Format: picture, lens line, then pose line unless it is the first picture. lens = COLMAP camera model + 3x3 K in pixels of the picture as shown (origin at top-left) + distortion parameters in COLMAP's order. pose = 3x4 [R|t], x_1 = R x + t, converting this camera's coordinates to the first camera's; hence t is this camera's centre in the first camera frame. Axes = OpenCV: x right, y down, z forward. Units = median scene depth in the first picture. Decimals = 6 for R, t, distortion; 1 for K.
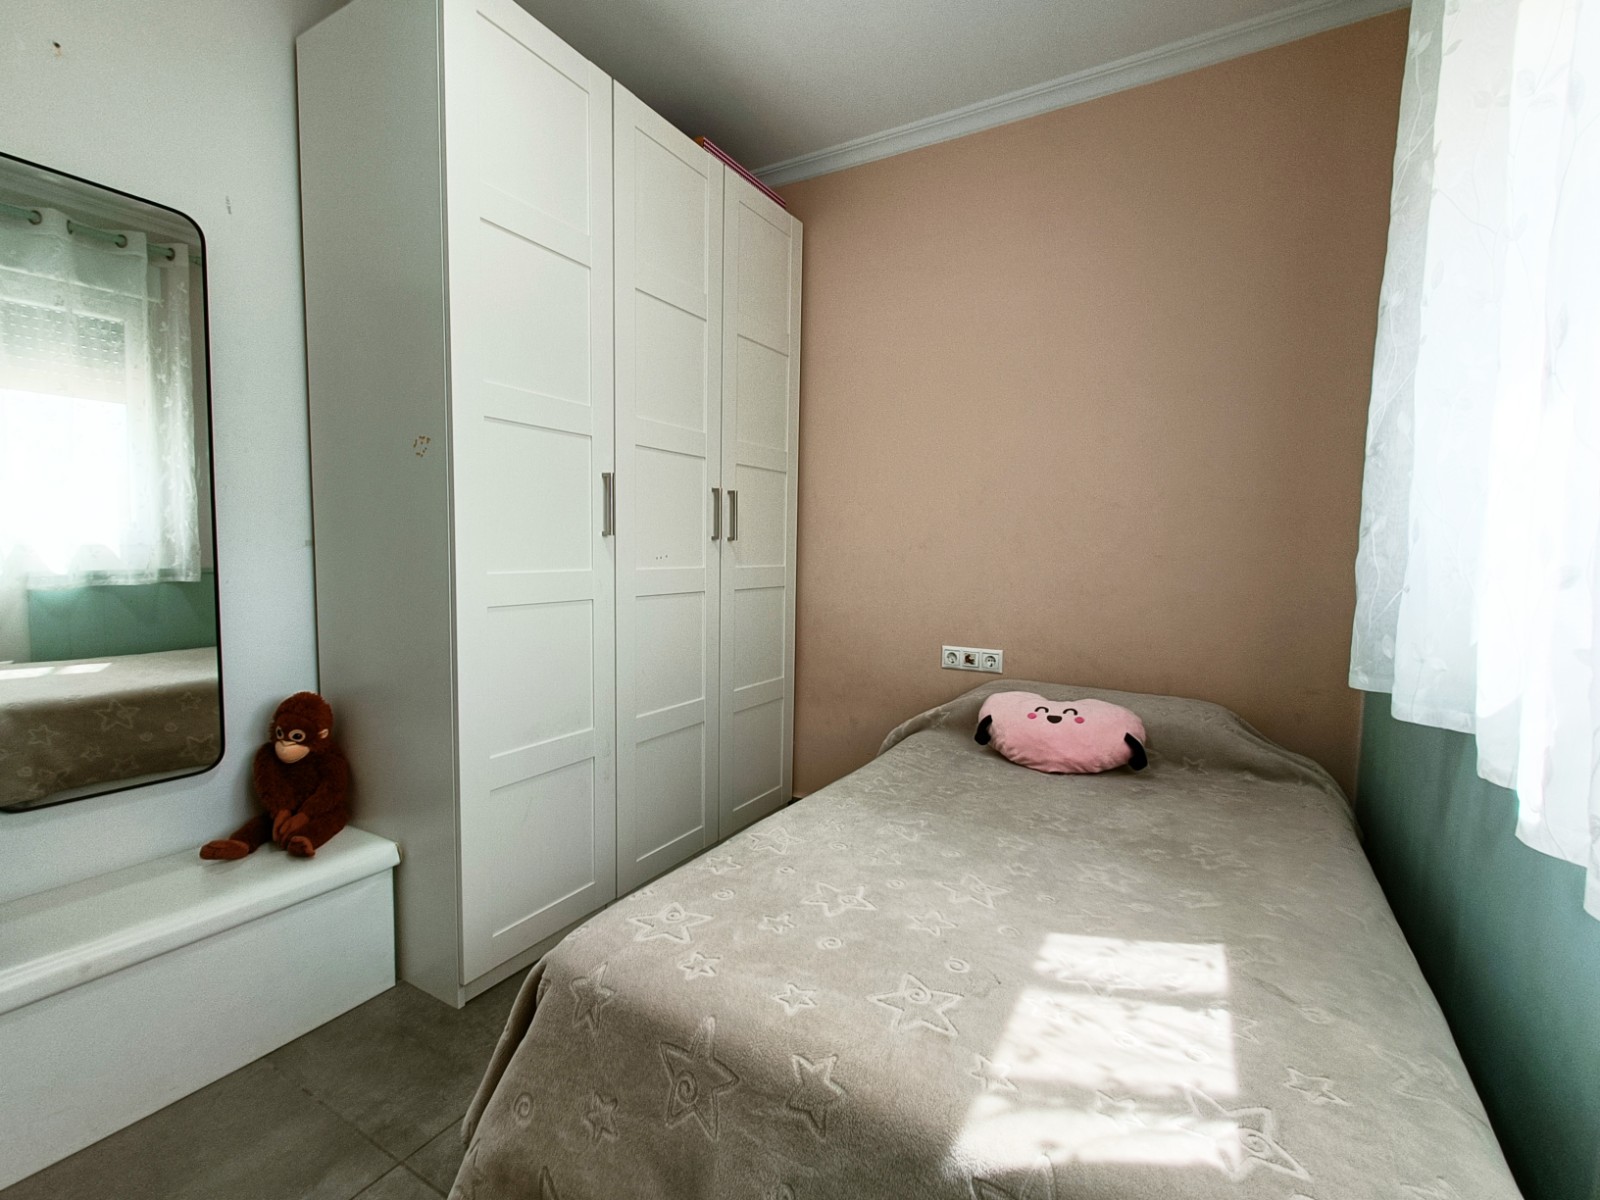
lens RADIAL K [[720.1, 0, 799.5], [0, 720.1, 597.8], [0, 0, 1]] dist [0.005126, -0.002393]
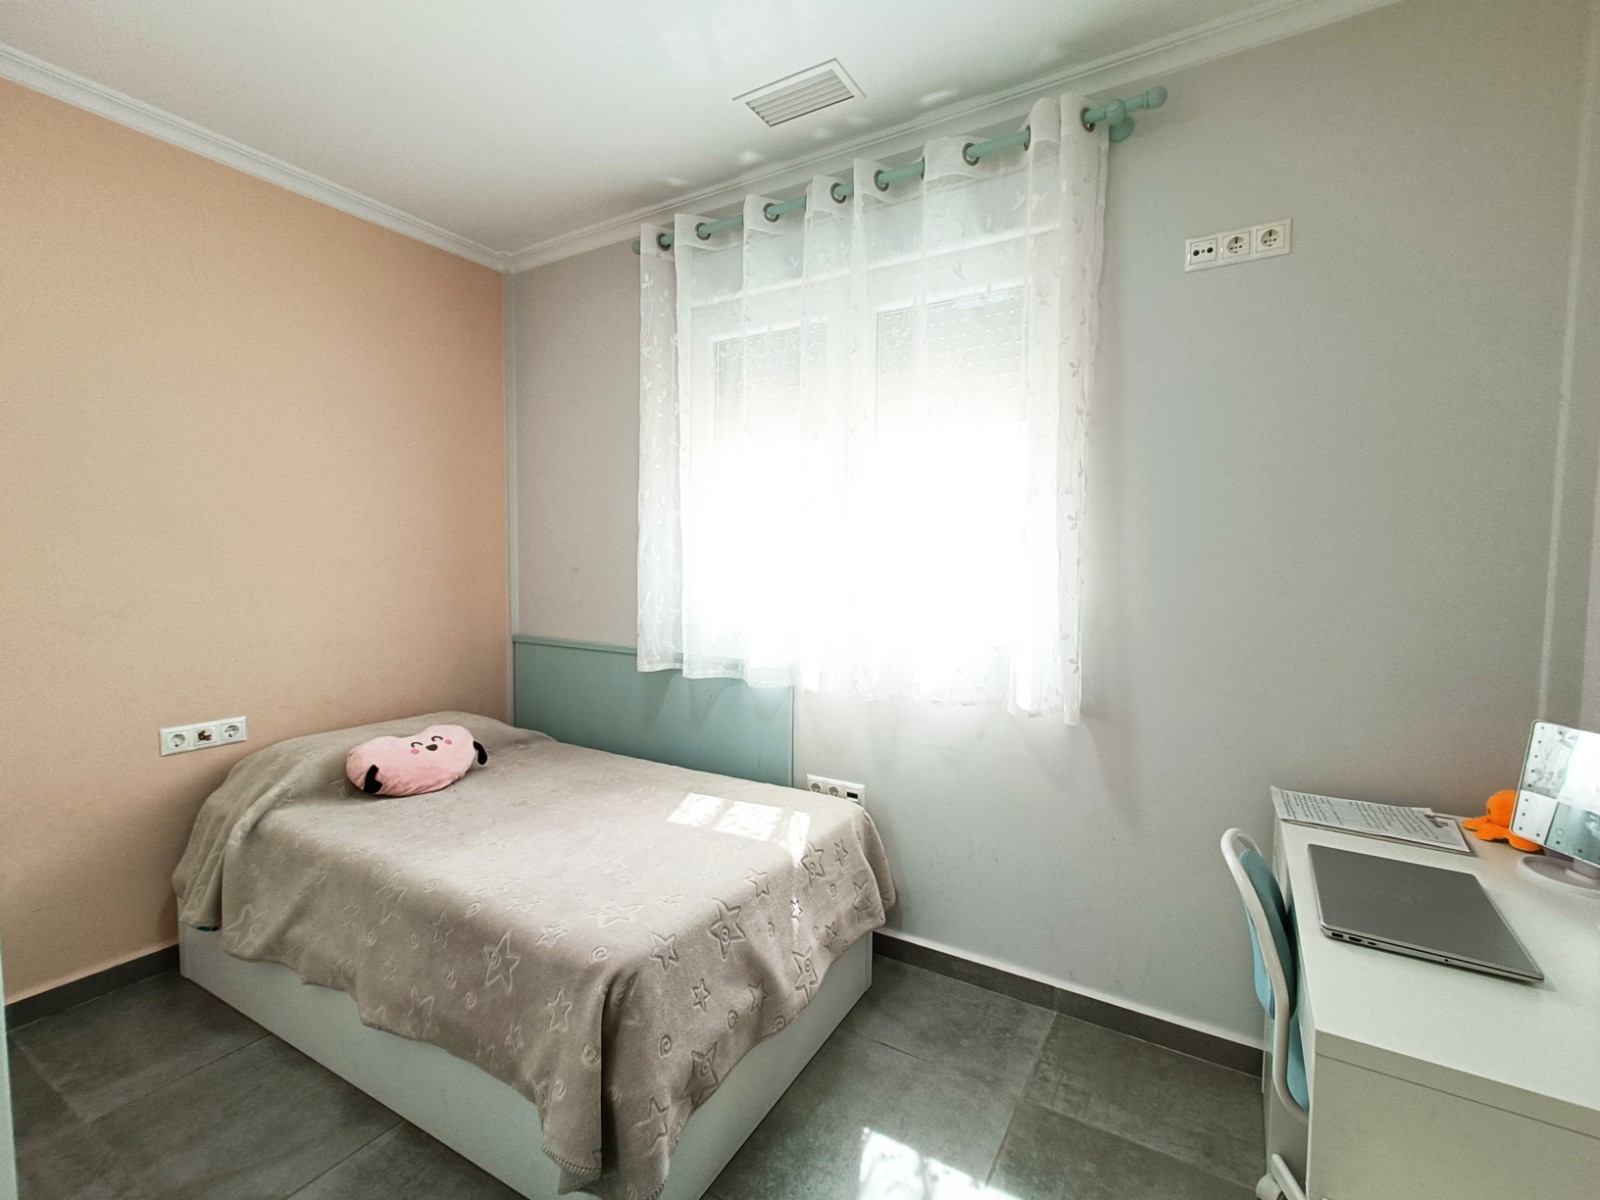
lens RADIAL K [[720.1, 0, 800.3], [0, 720.1, 601.3], [0, 0, 1]] dist [0.005126, -0.002393]
pose [[0.009593, -0.068624, 0.997596, -0.884085], [0.064285, 0.995621, 0.067870, -0.130352], [-0.997885, 0.063479, 0.013963, 0.333503]]
